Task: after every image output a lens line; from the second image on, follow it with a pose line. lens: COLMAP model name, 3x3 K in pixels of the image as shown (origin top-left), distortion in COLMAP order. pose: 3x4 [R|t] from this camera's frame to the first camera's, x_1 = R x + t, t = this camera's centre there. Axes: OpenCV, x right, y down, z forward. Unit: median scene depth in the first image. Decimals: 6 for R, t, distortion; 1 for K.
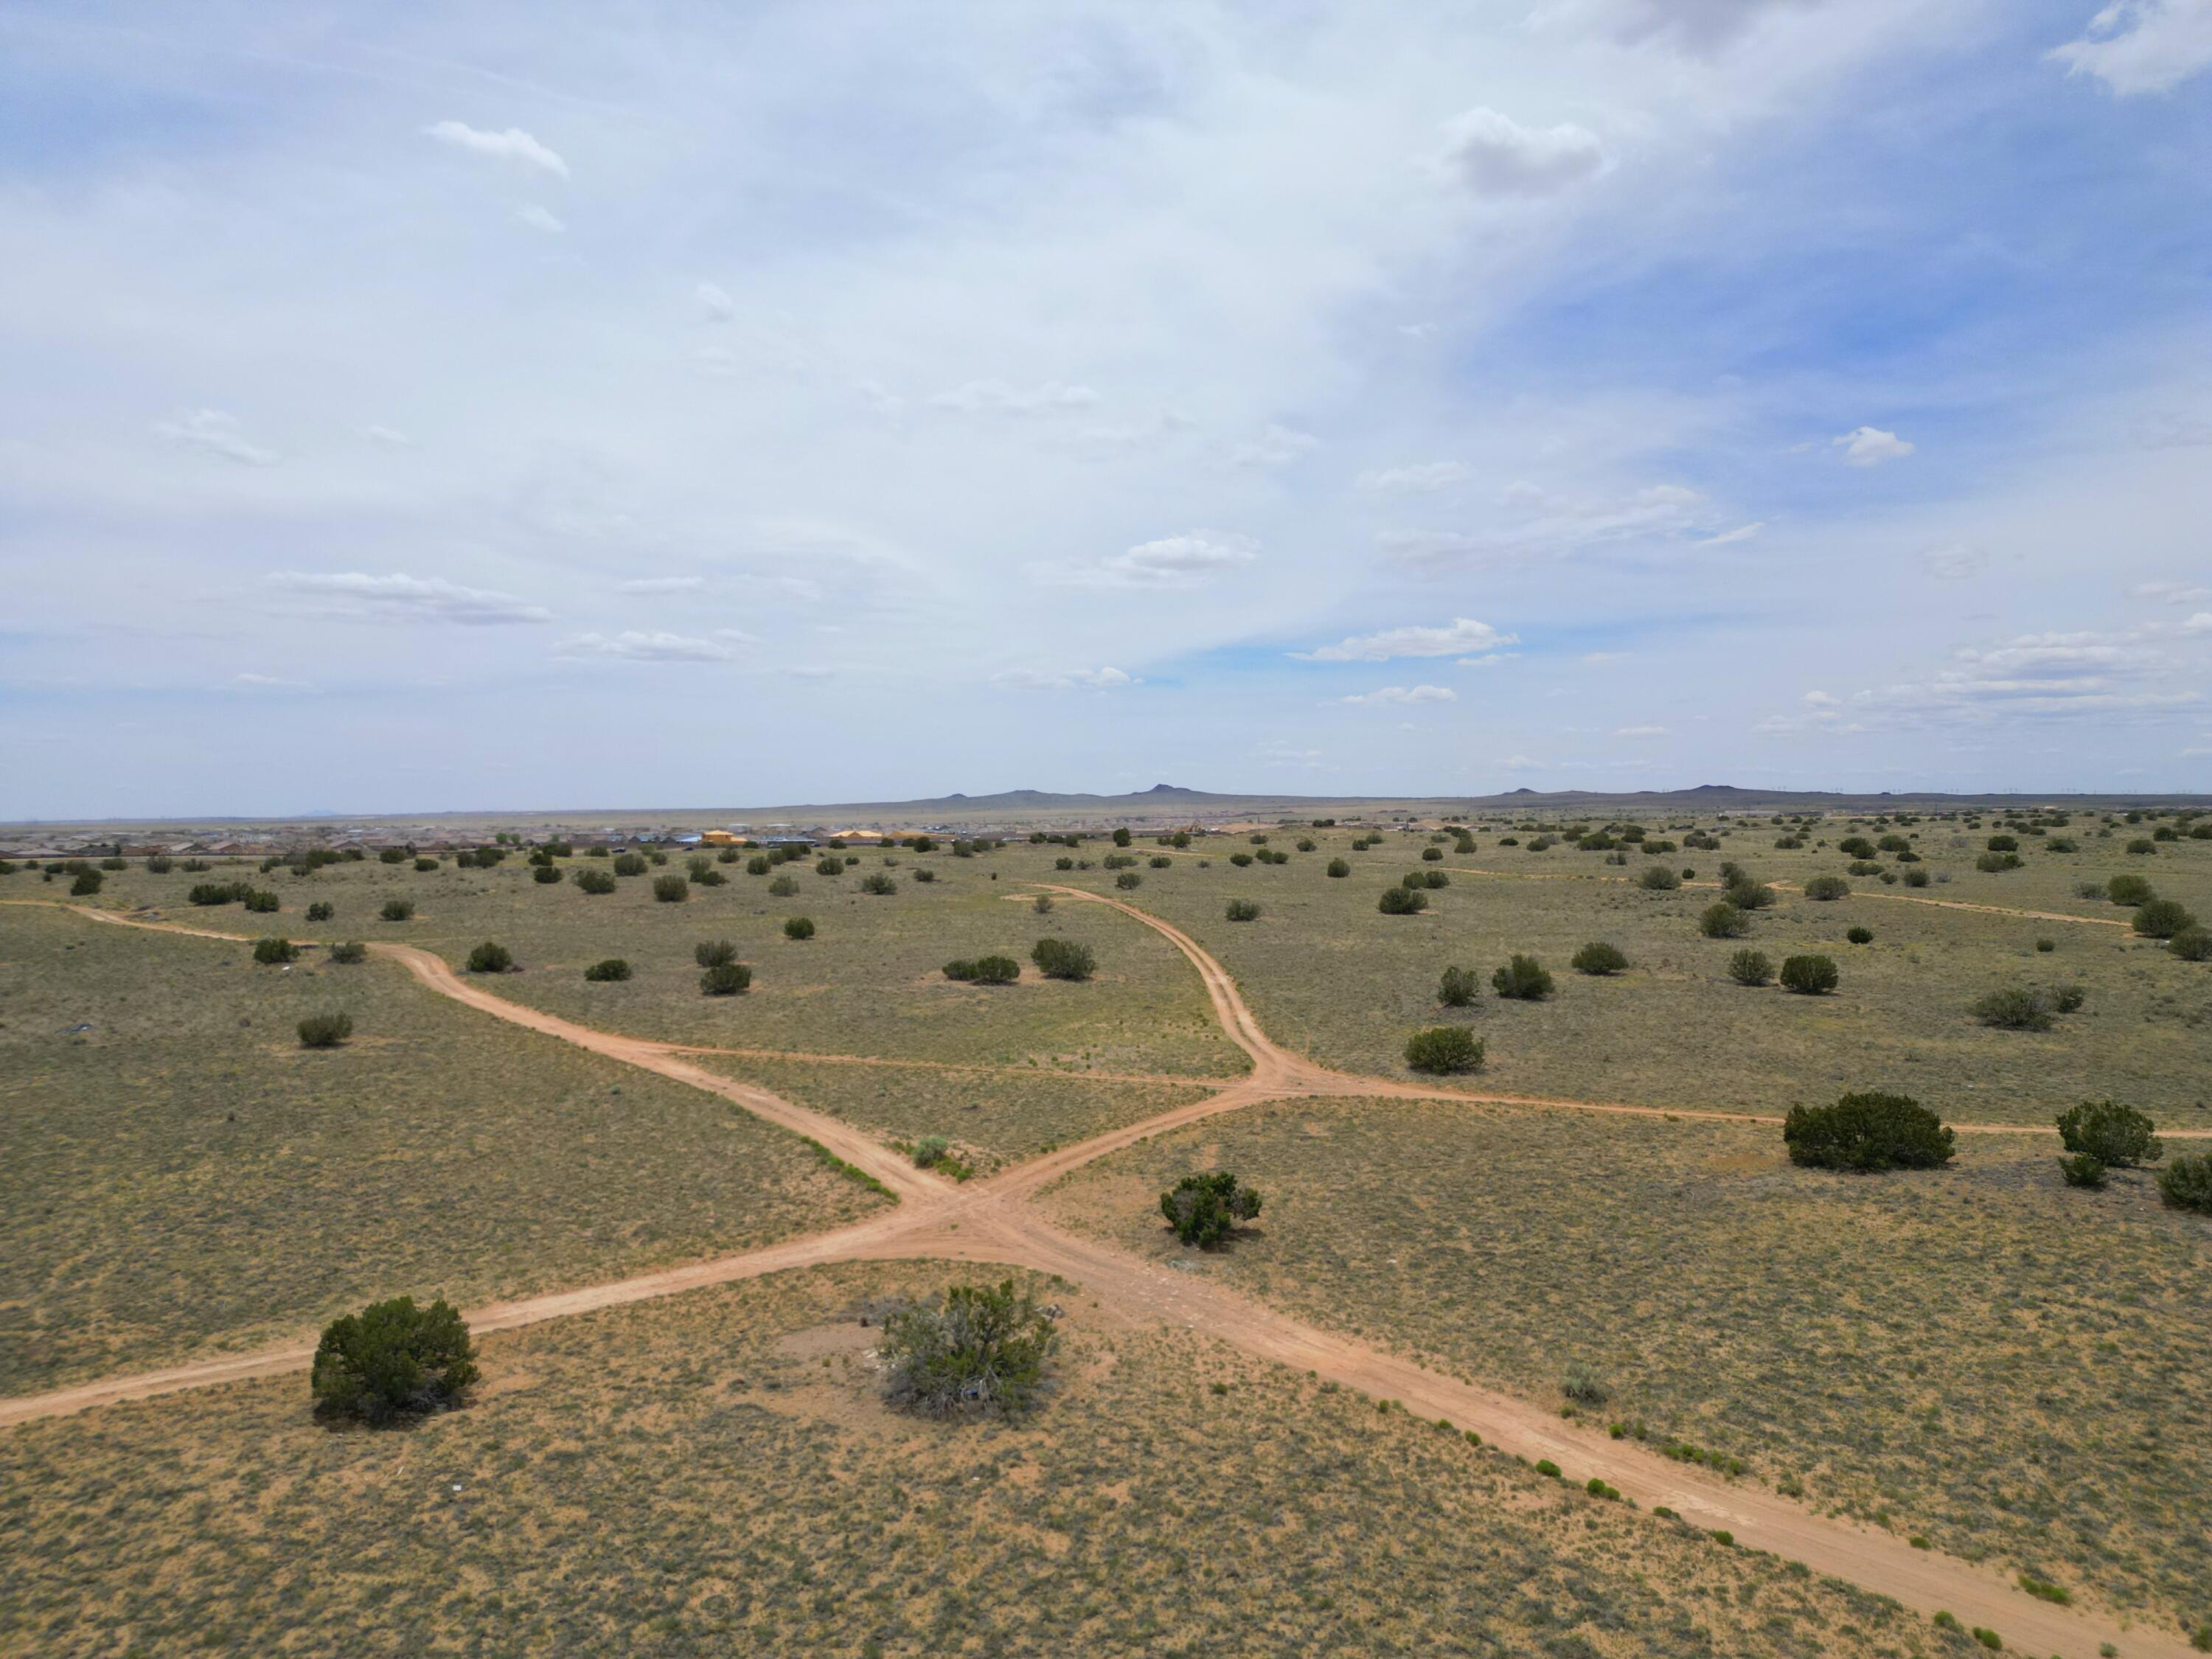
lens RADIAL K [[1563.7, 0, 1094.2], [0, 1563.7, 805.8], [0, 0, 1]] dist [0.061354, -0.039555]
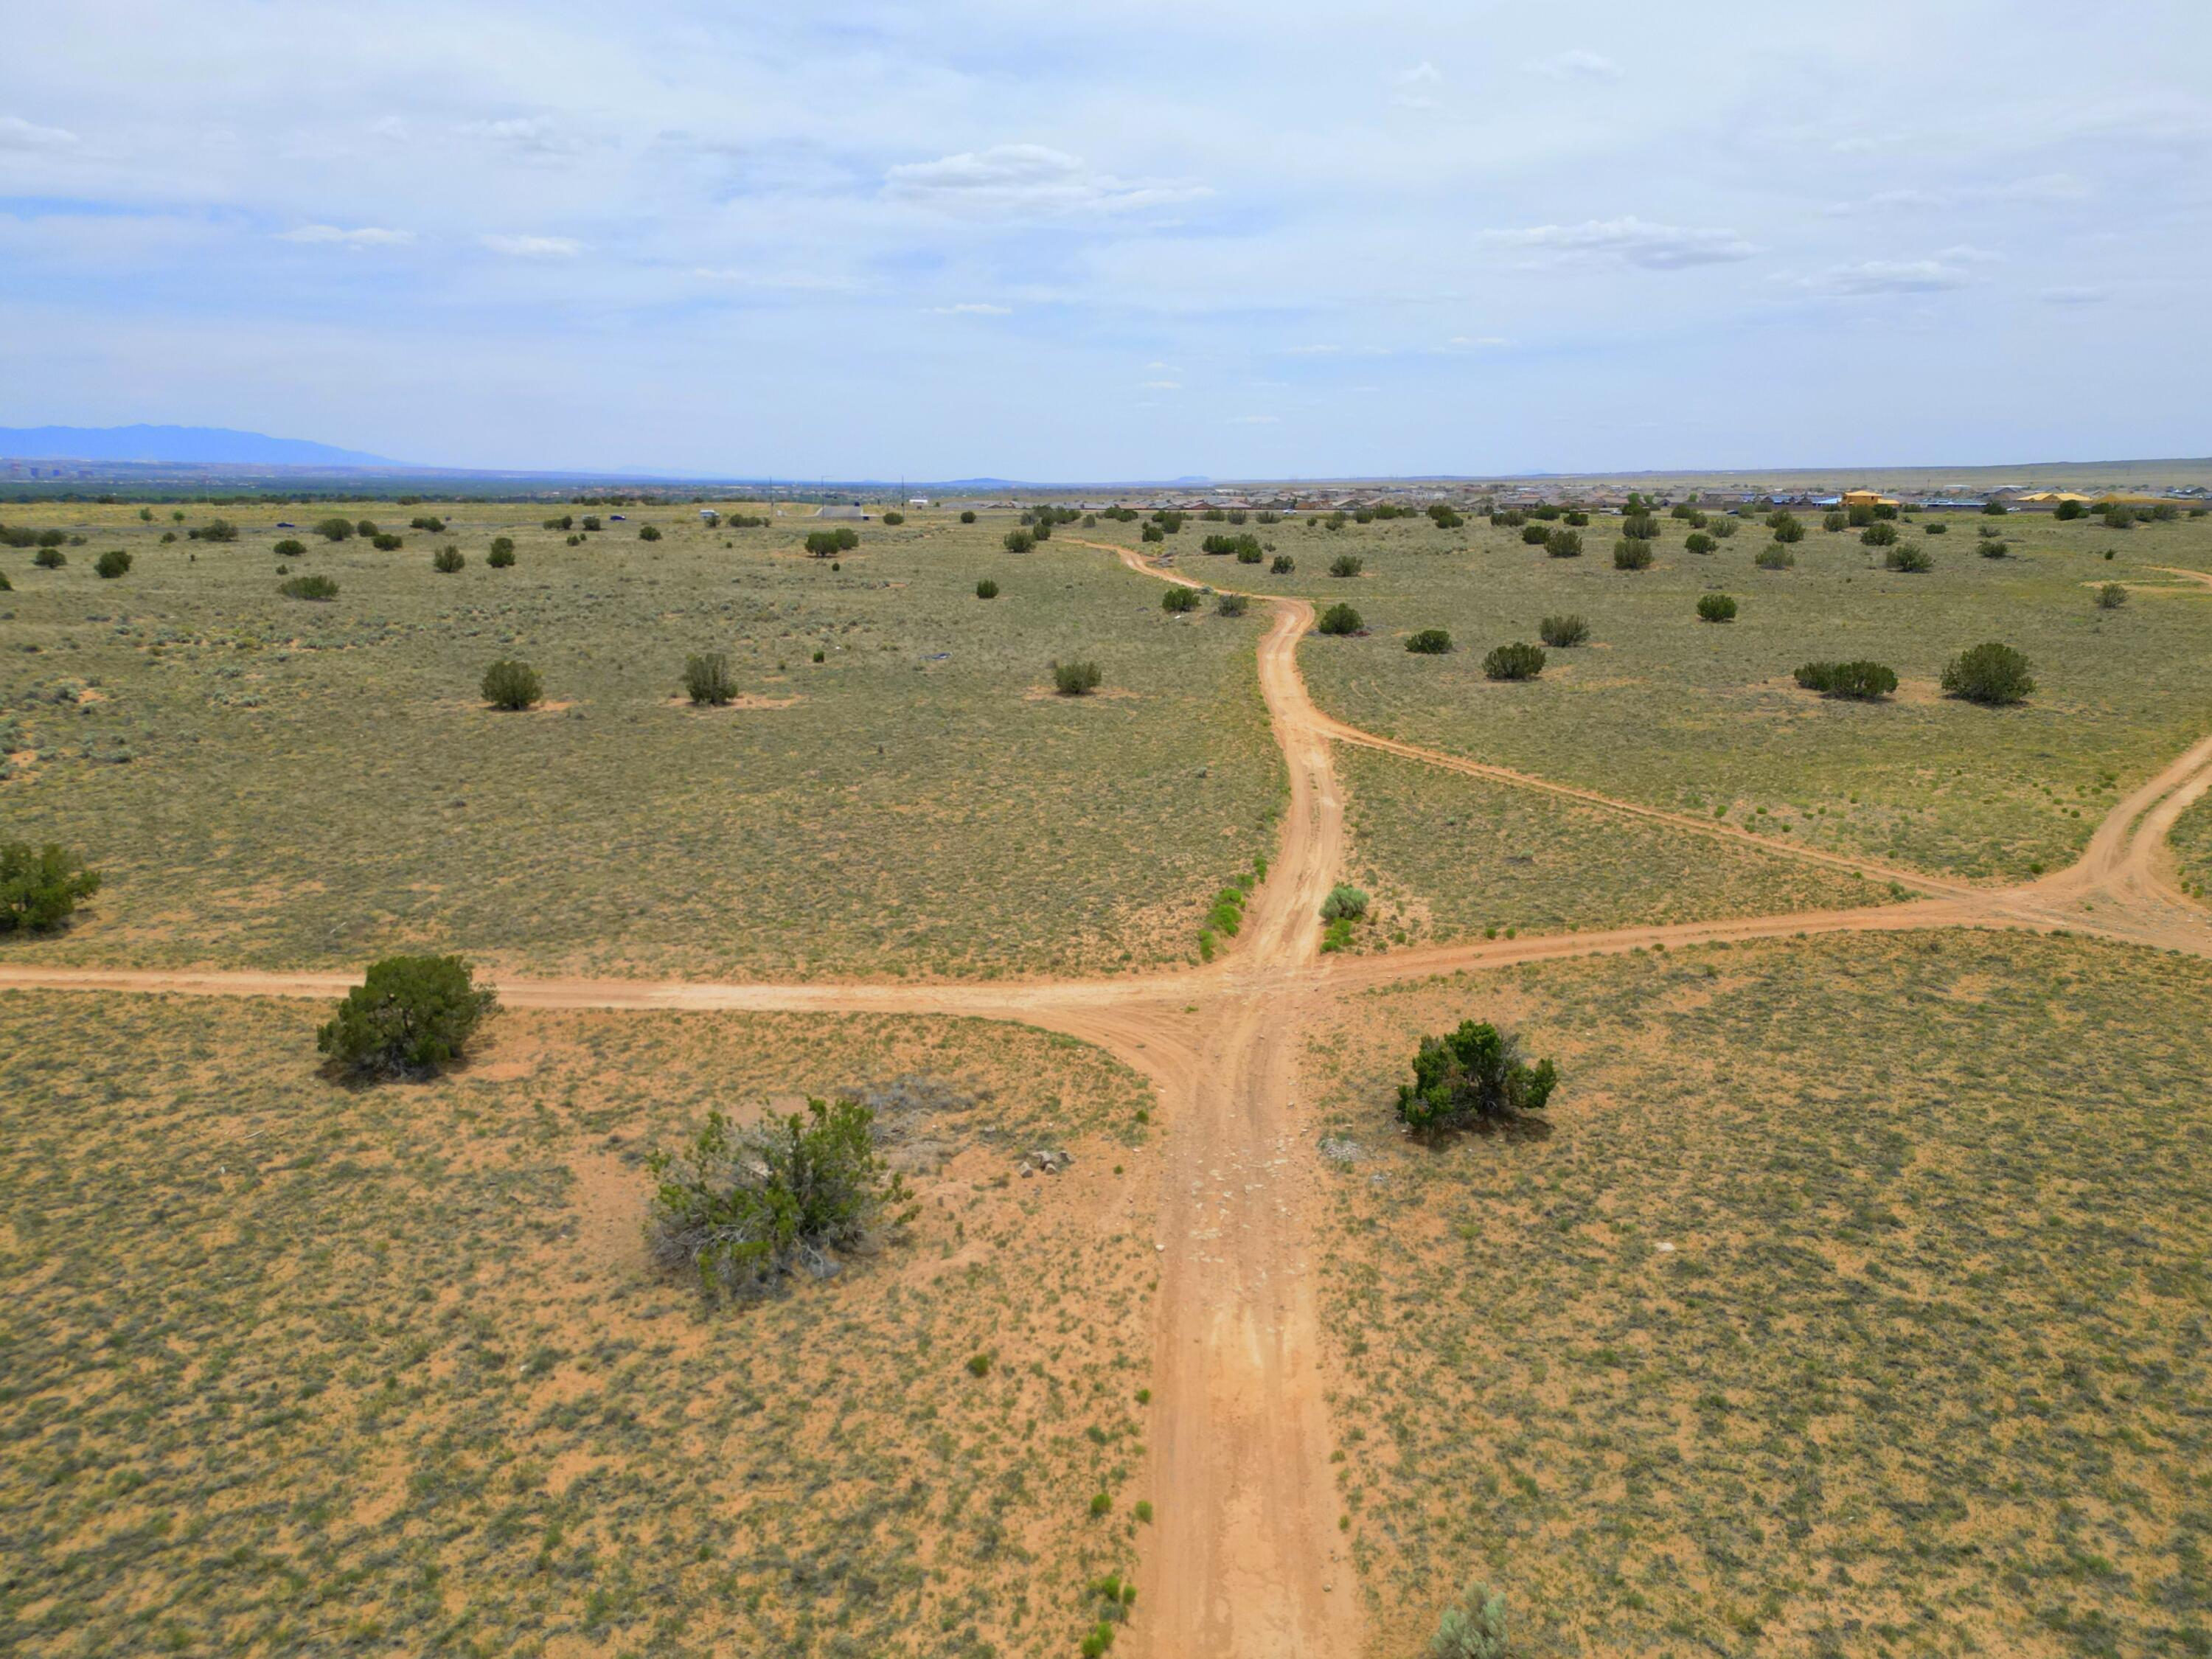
lens RADIAL K [[1563.7, 0, 1108.5], [0, 1563.7, 845.3], [0, 0, 1]] dist [0.061354, -0.039555]
pose [[0.751182, 0.158281, -0.640838, 0.402063], [-0.004650, 0.972071, 0.234642, 0.016855], [0.660079, -0.173279, 0.730938, 0.502348]]
